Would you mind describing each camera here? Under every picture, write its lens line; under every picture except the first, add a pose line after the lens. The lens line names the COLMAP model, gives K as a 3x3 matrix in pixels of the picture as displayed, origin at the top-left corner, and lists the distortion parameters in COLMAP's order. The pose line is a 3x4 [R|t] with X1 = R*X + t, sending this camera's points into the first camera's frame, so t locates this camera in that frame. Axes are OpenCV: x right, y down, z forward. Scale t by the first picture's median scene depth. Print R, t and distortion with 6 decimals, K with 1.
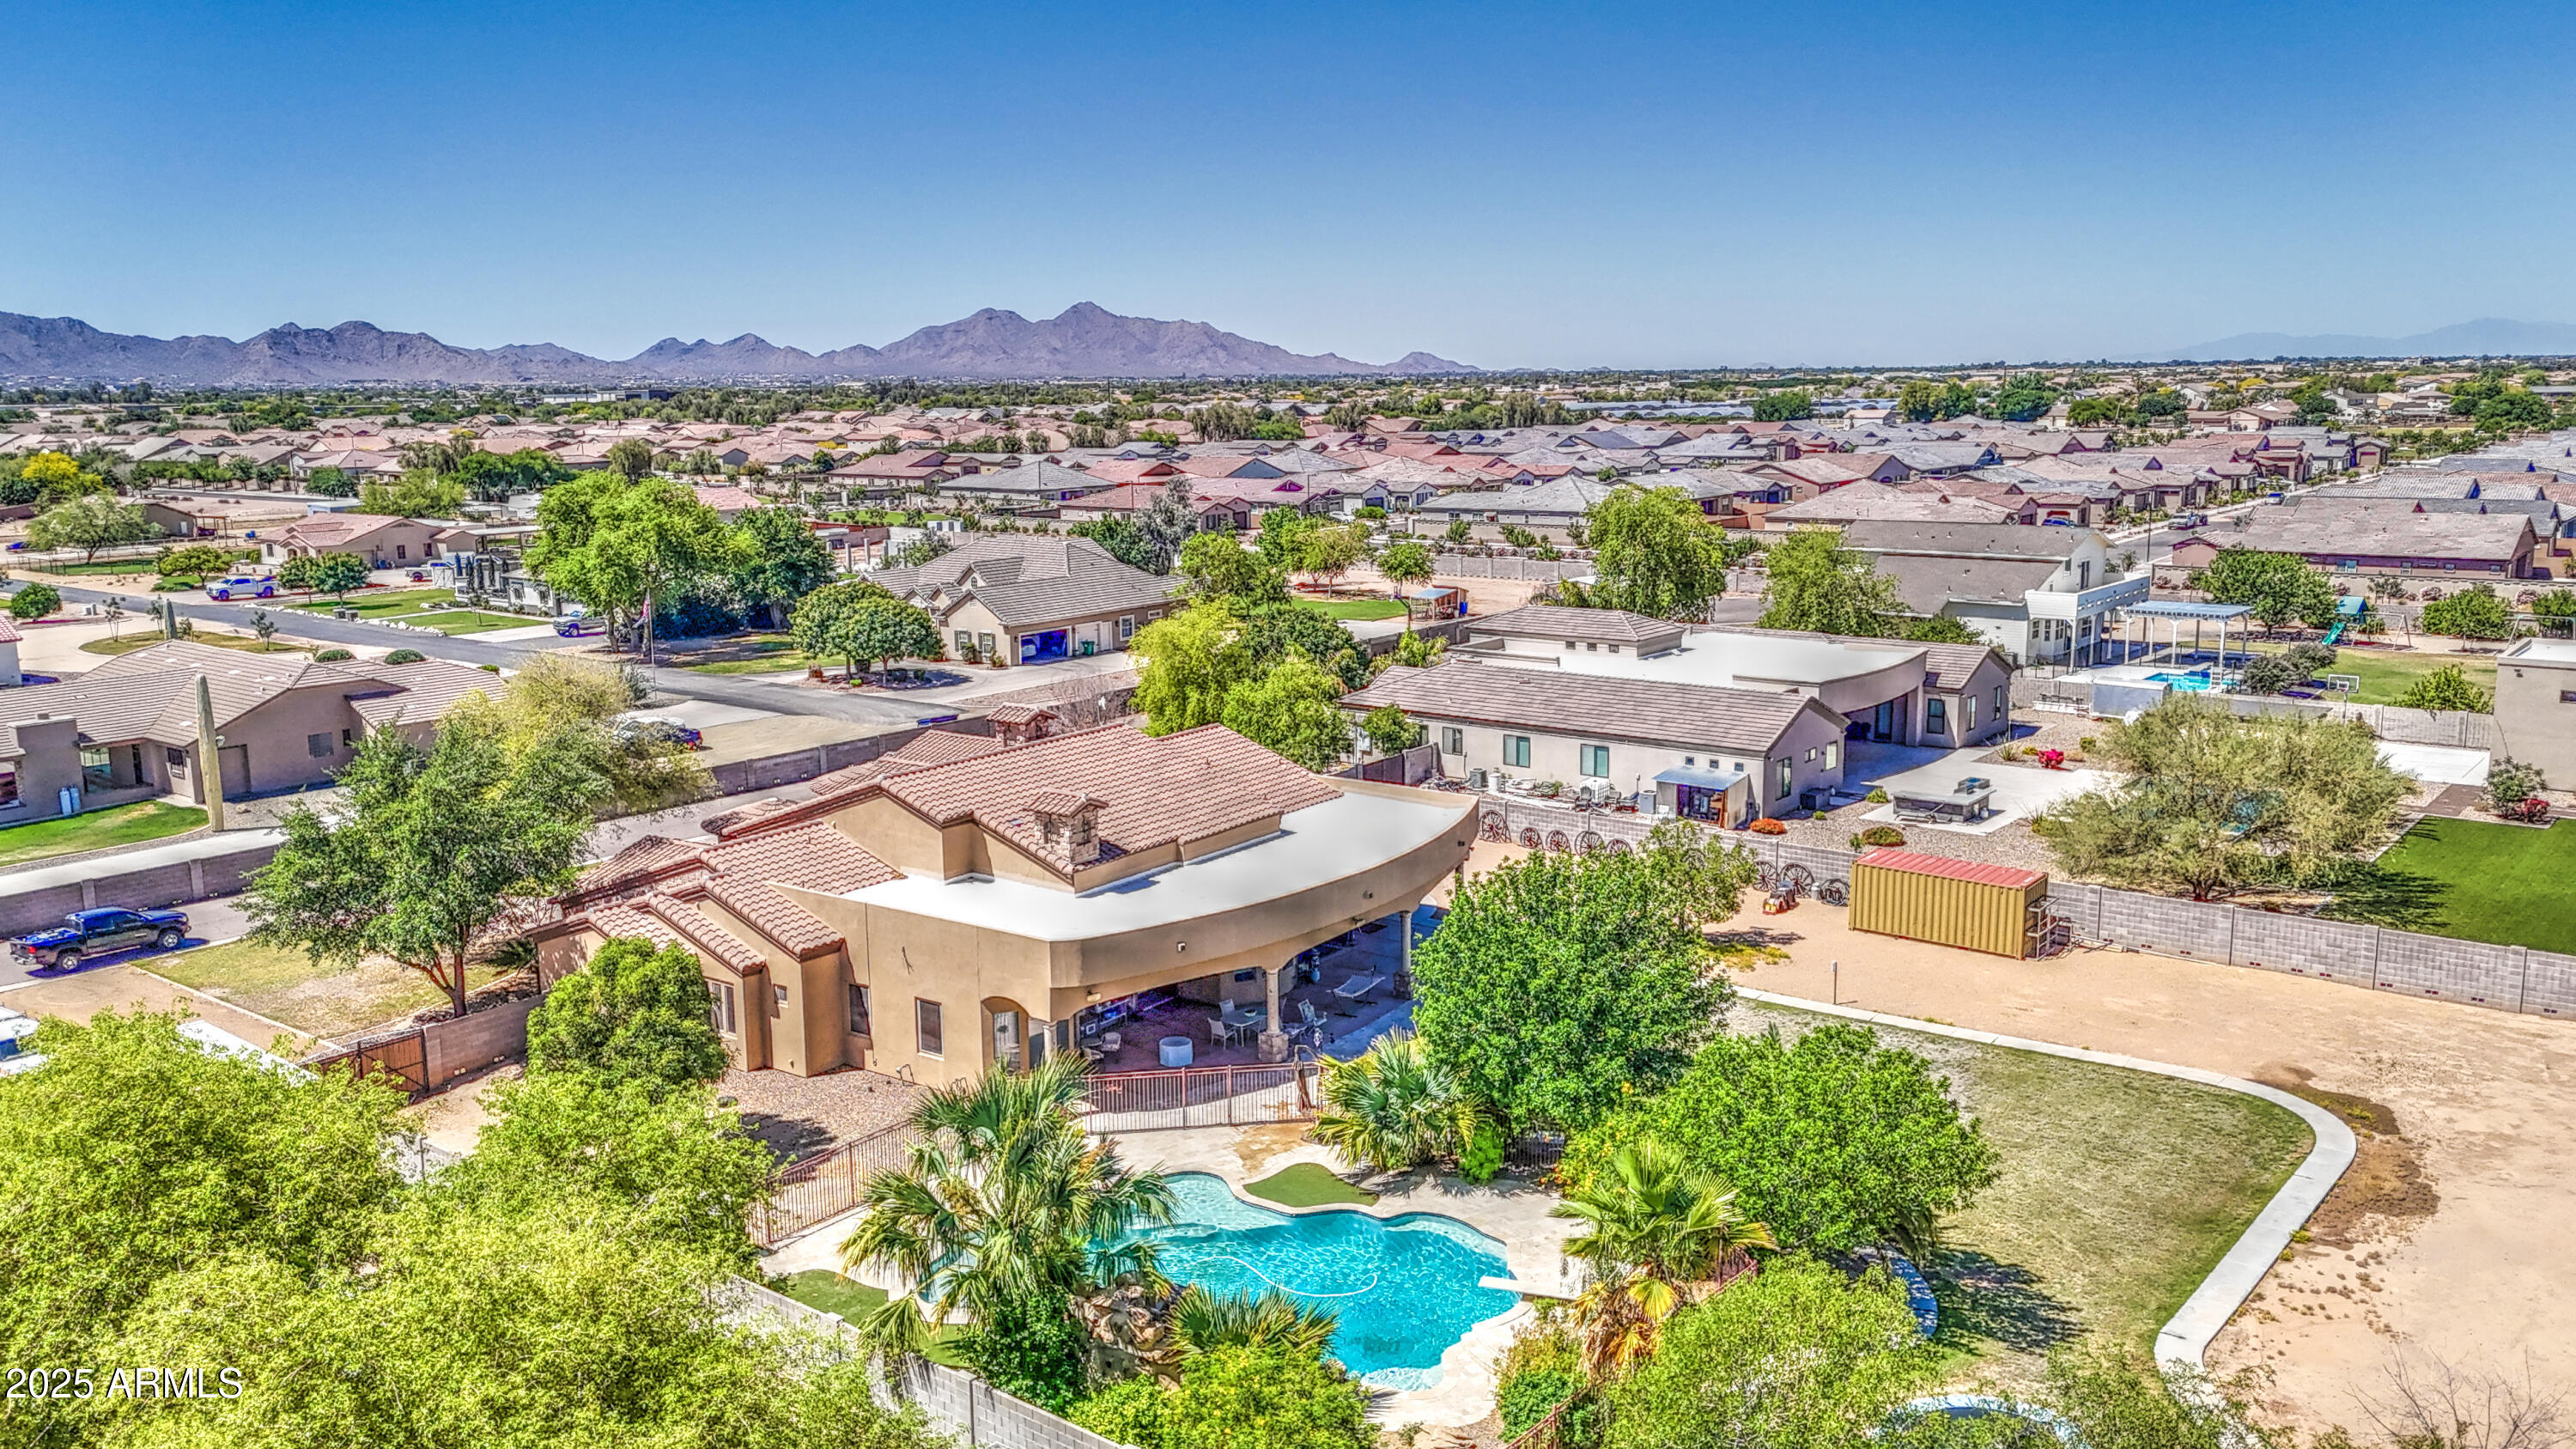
lens RADIAL K [[1990.9, 0, 1270.8], [0, 1990.9, 724.6], [0, 0, 1]] dist [0.089613, -0.093264]
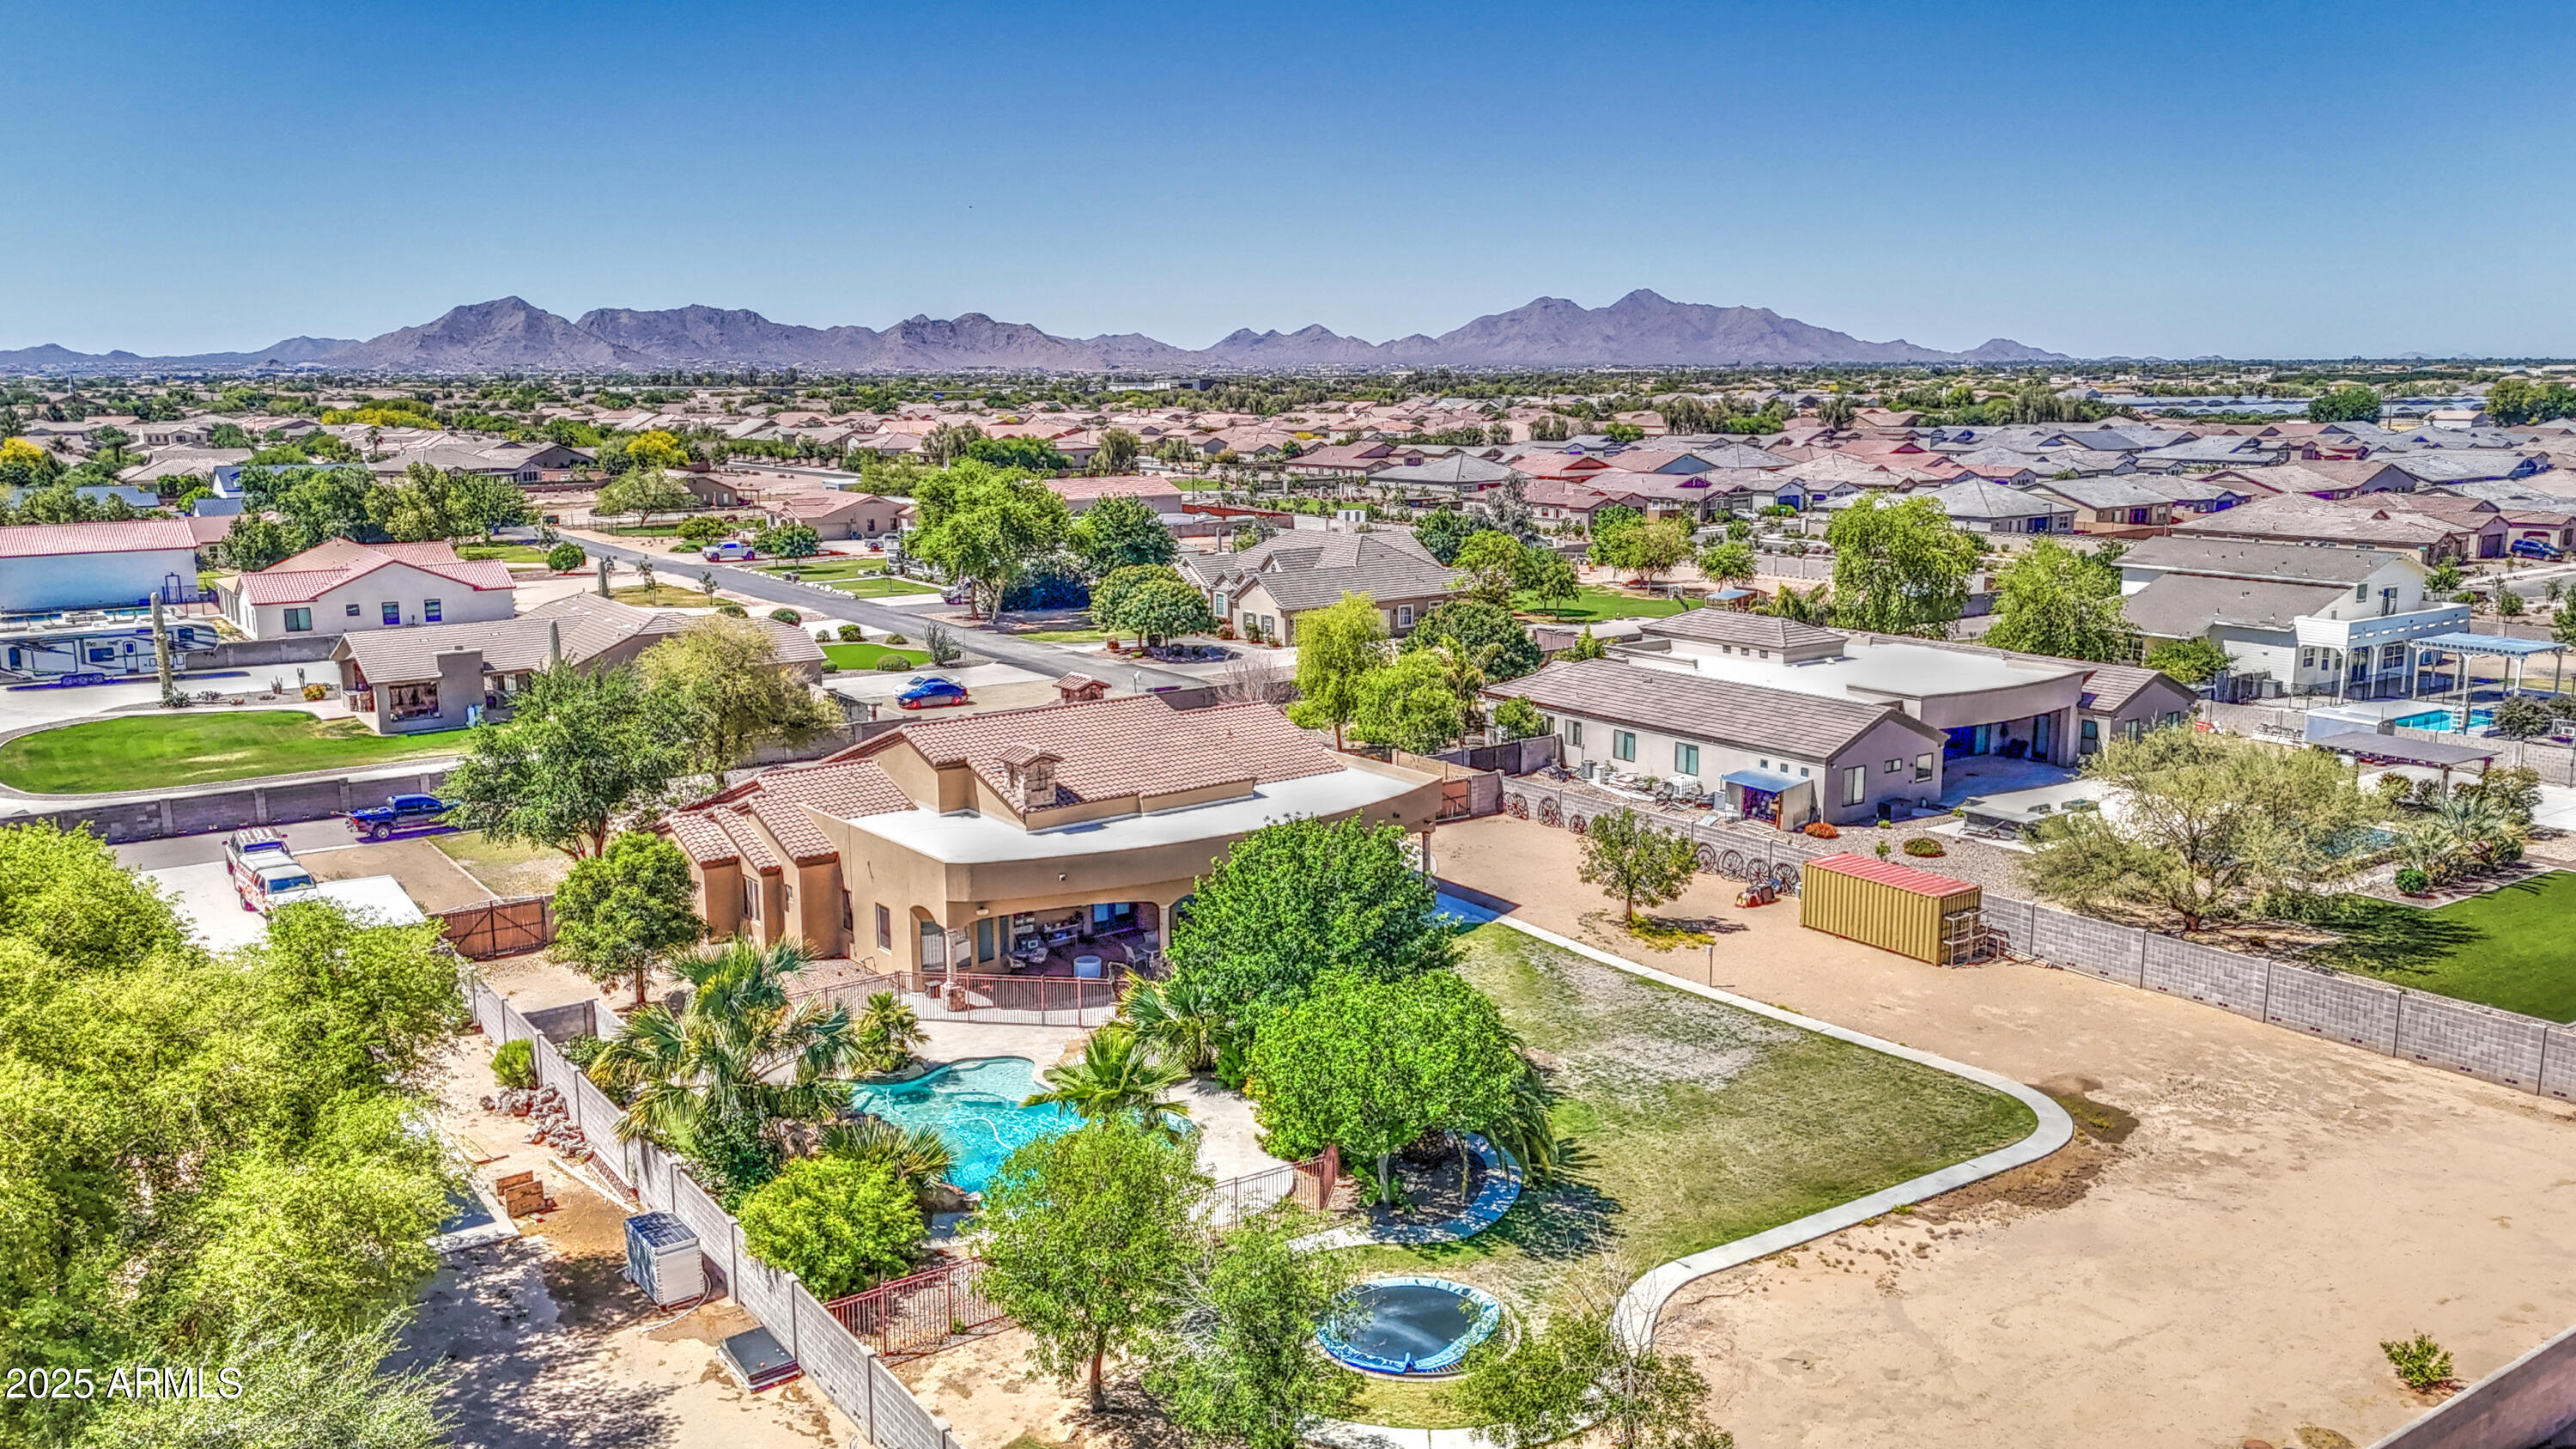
lens RADIAL K [[1990.9, 0, 1270.8], [0, 1990.9, 724.6], [0, 0, 1]] dist [0.089613, -0.093264]
pose [[0.959315, 0.057592, -0.276403, 0.187960], [-0.055693, 0.998339, 0.014721, -0.002419], [0.276791, 0.001272, 0.960929, -0.056712]]
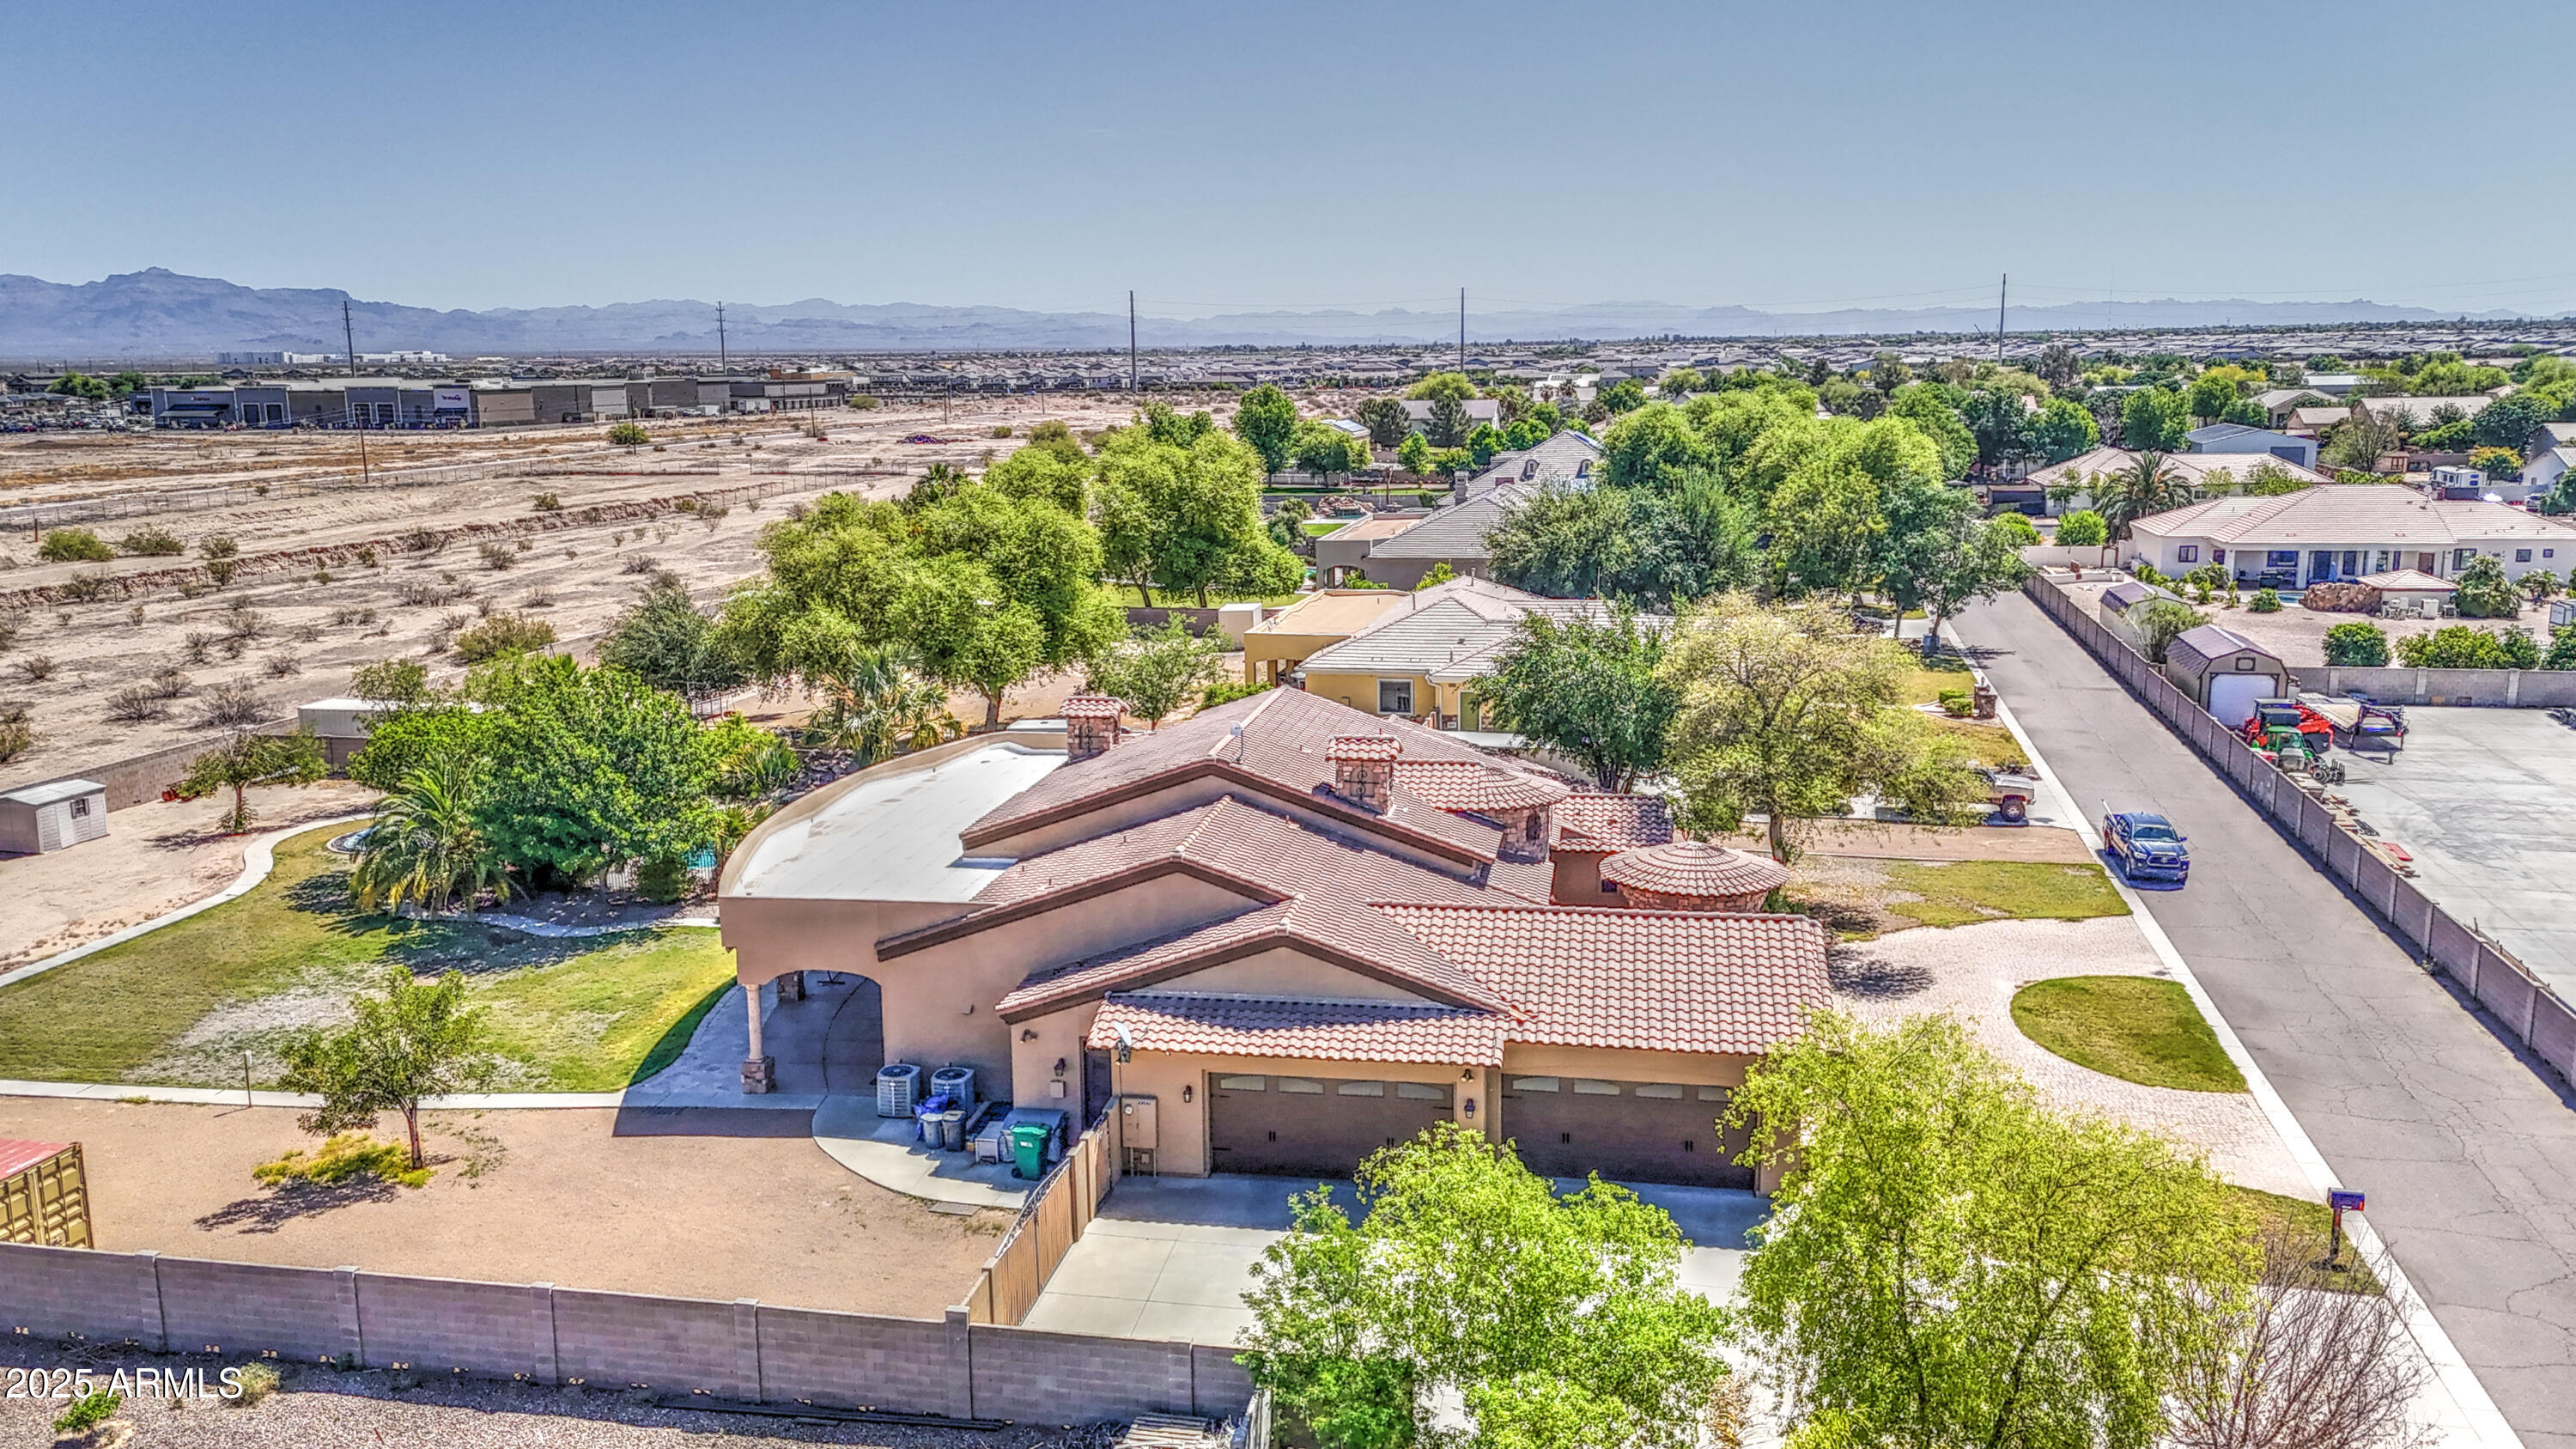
lens RADIAL K [[1990.9, 0, 1270.8], [0, 1990.9, 724.6], [0, 0, 1]] dist [0.089613, -0.093264]
pose [[-0.903334, 0.104013, -0.416135, 0.128523], [-0.054990, 0.934066, 0.352840, -0.165667], [0.425398, 0.341616, -0.838055, 0.973031]]
